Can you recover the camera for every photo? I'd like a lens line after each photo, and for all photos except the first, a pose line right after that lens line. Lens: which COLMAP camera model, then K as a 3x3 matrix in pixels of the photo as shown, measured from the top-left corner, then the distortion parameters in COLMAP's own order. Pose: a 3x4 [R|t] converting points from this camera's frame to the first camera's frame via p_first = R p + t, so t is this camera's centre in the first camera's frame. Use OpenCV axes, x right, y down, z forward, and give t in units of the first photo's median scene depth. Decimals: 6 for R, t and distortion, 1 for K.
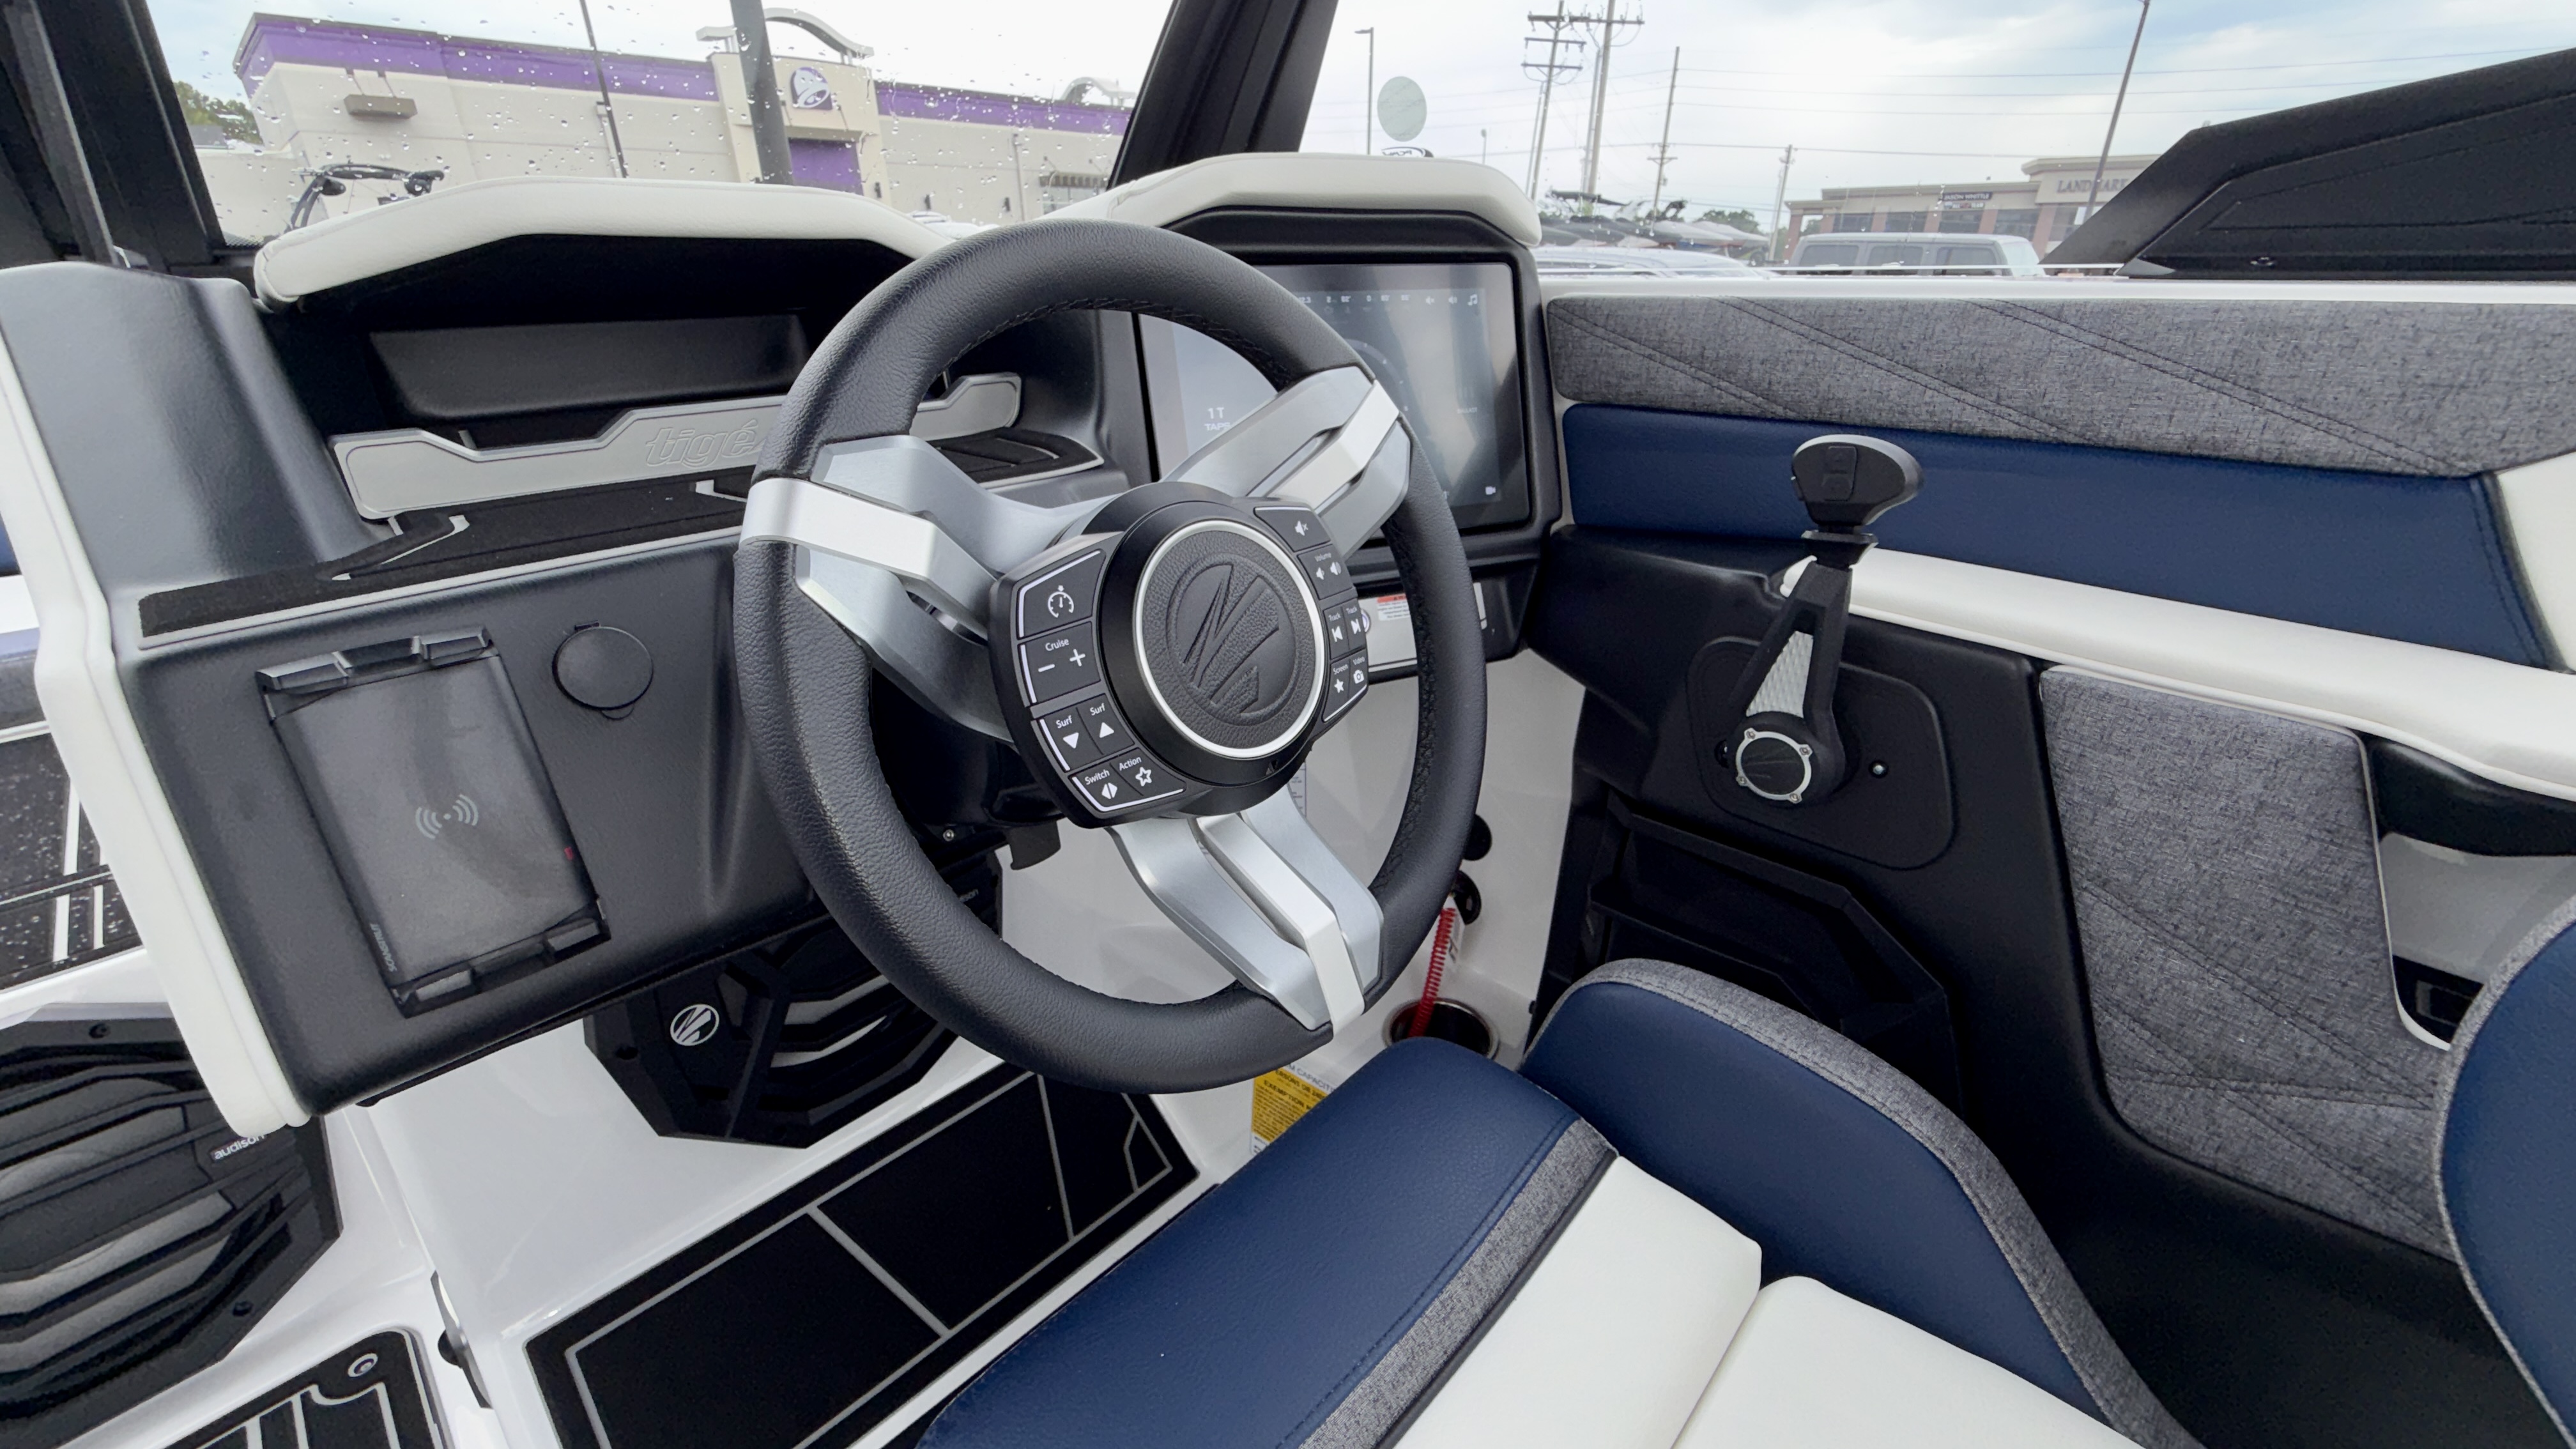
lens RADIAL K [[1034.5, 0, 1280.6], [0, 1034.5, 723.9], [0, 0, 1]] dist [0.000101, 0.000158]
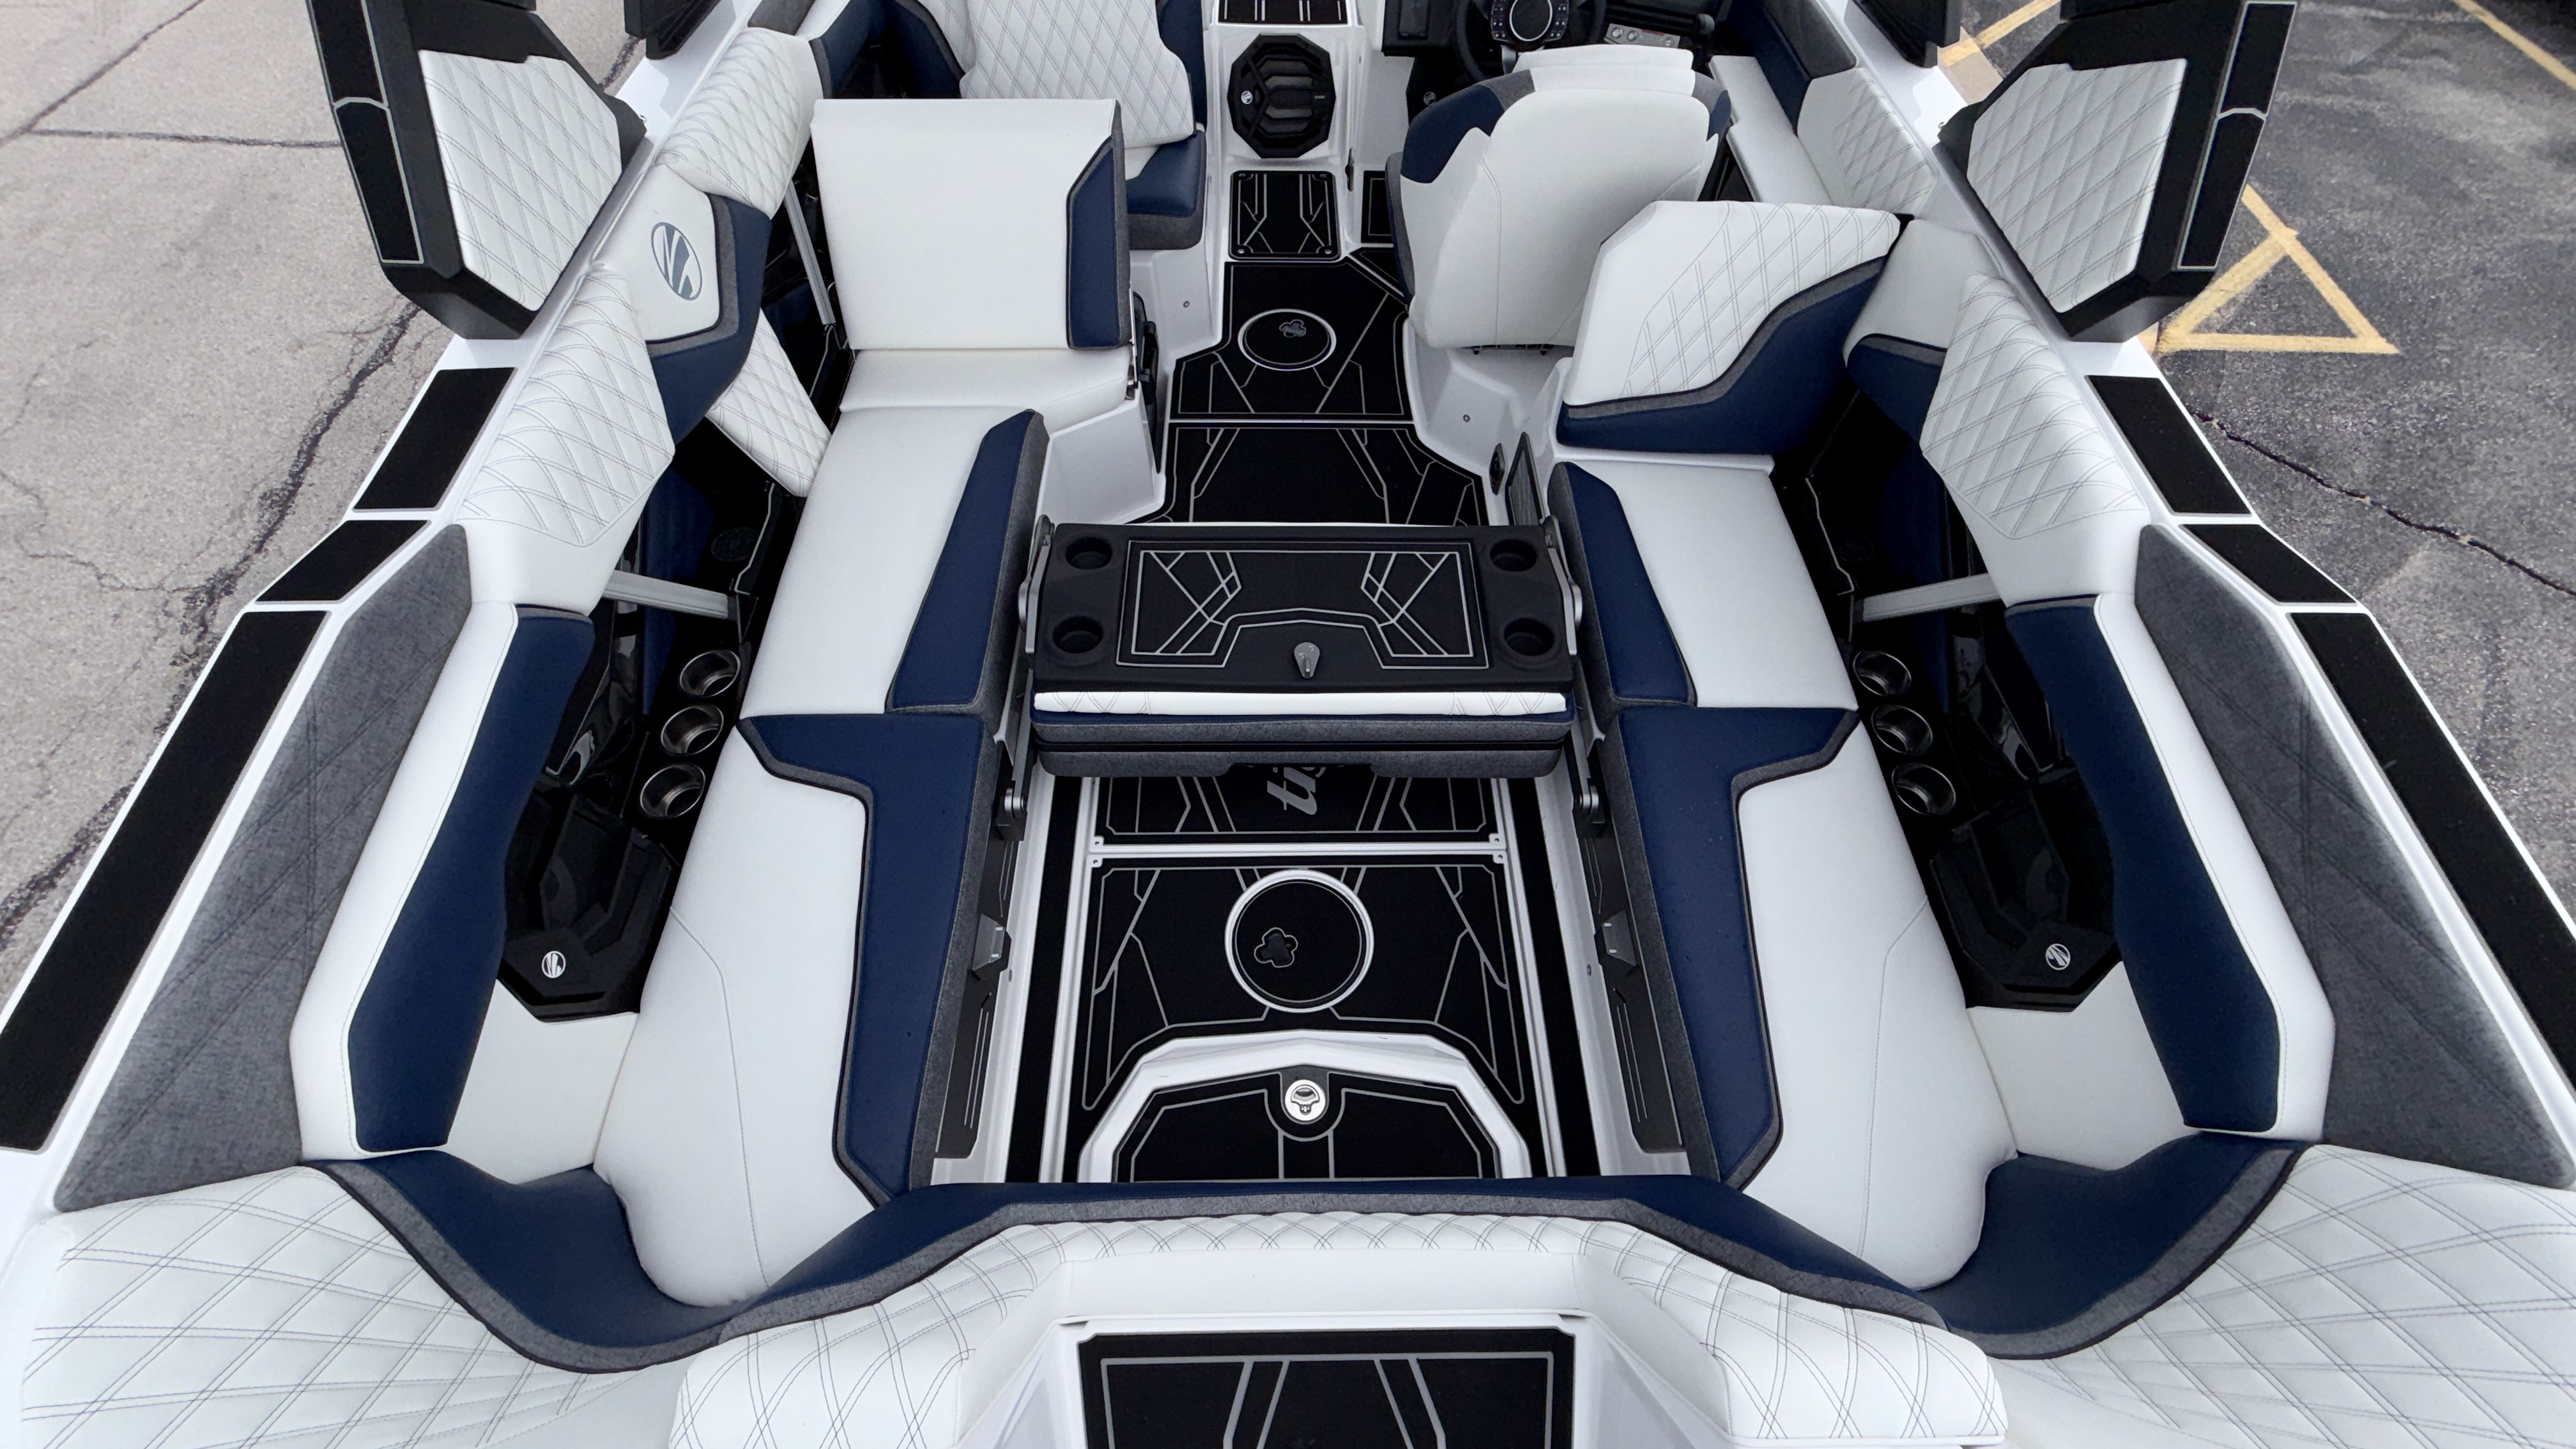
lens RADIAL K [[1028.5, 0, 1280.0], [0, 1028.5, 726.6], [0, 0, 1]] dist [-0.000500, 0.000550]
pose [[0.701558, 0.603876, -0.378353, 2.268537], [-0.318087, 0.740478, 0.592041, -0.065698], [0.637681, -0.295002, 0.711573, -3.288295]]
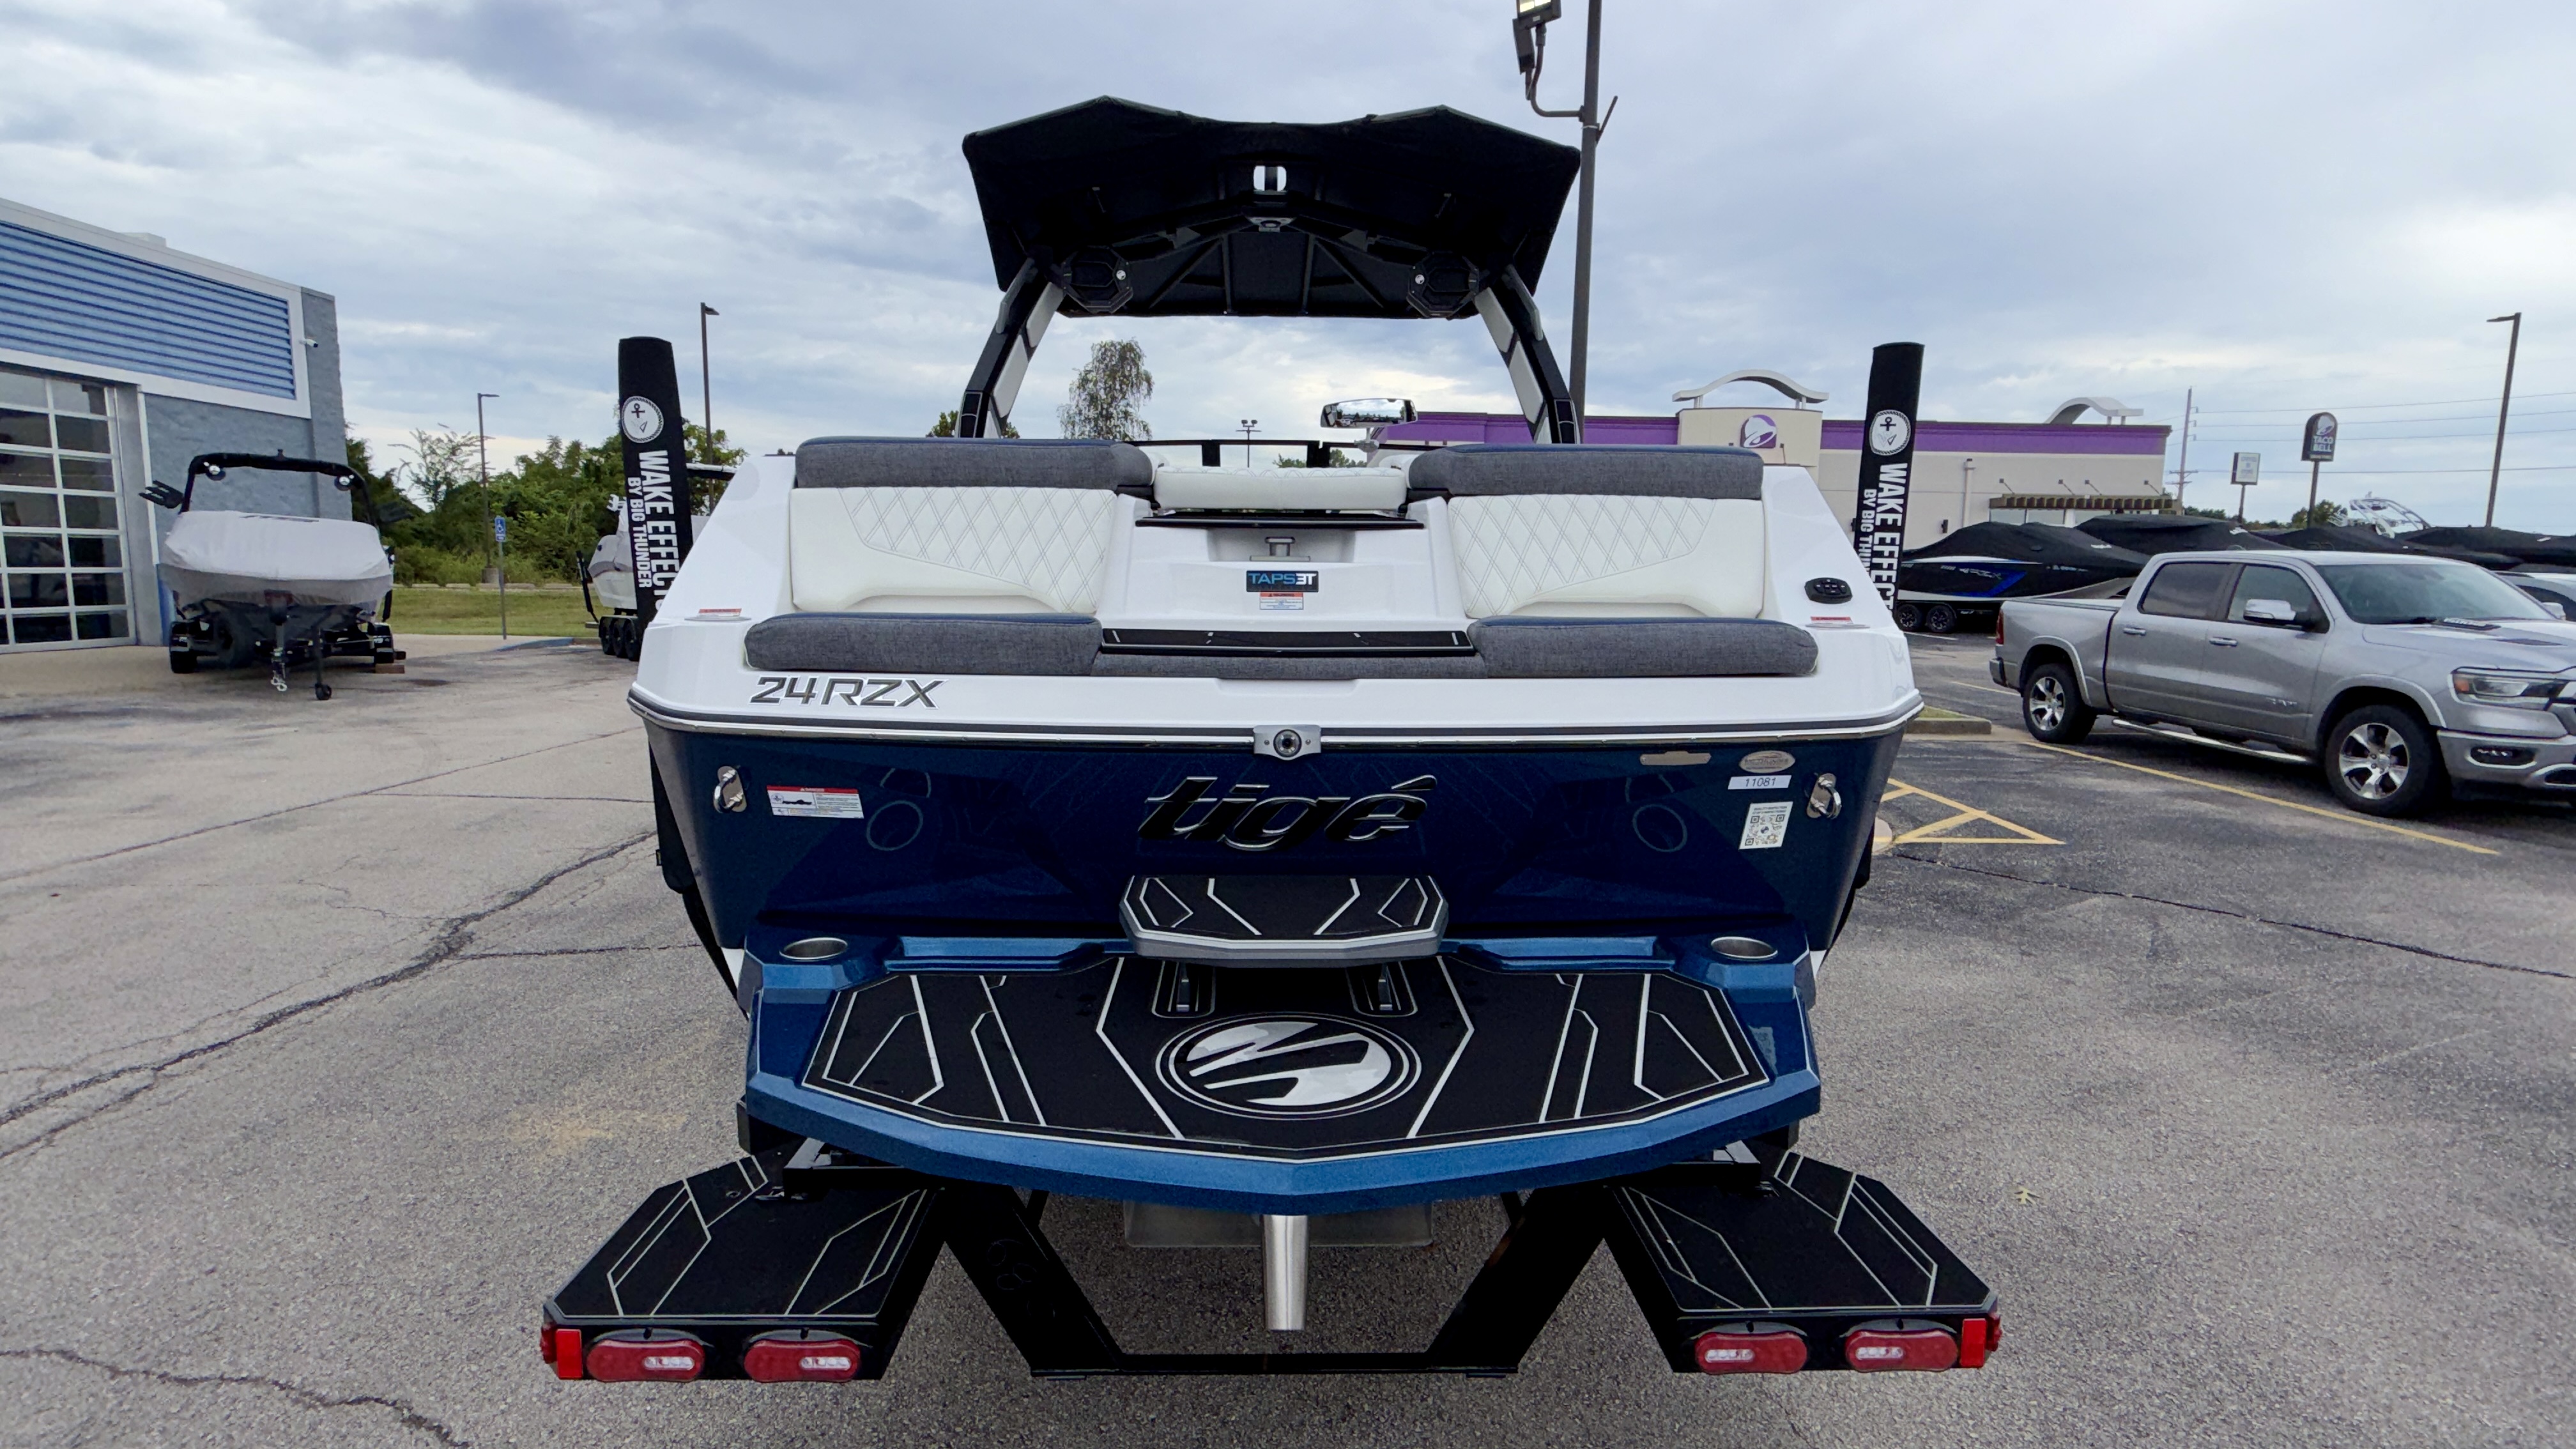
lens RADIAL K [[1238.1, 0, 1282.4], [0, 1238.1, 728.1], [0, 0, 1]] dist [0.001448, -0.000865]
pose [[0.710561, 0.106045, -0.695598, 6.352769], [-0.311882, 0.933629, -0.176257, 3.270227], [0.630739, 0.342186, 0.696474, -6.042744]]
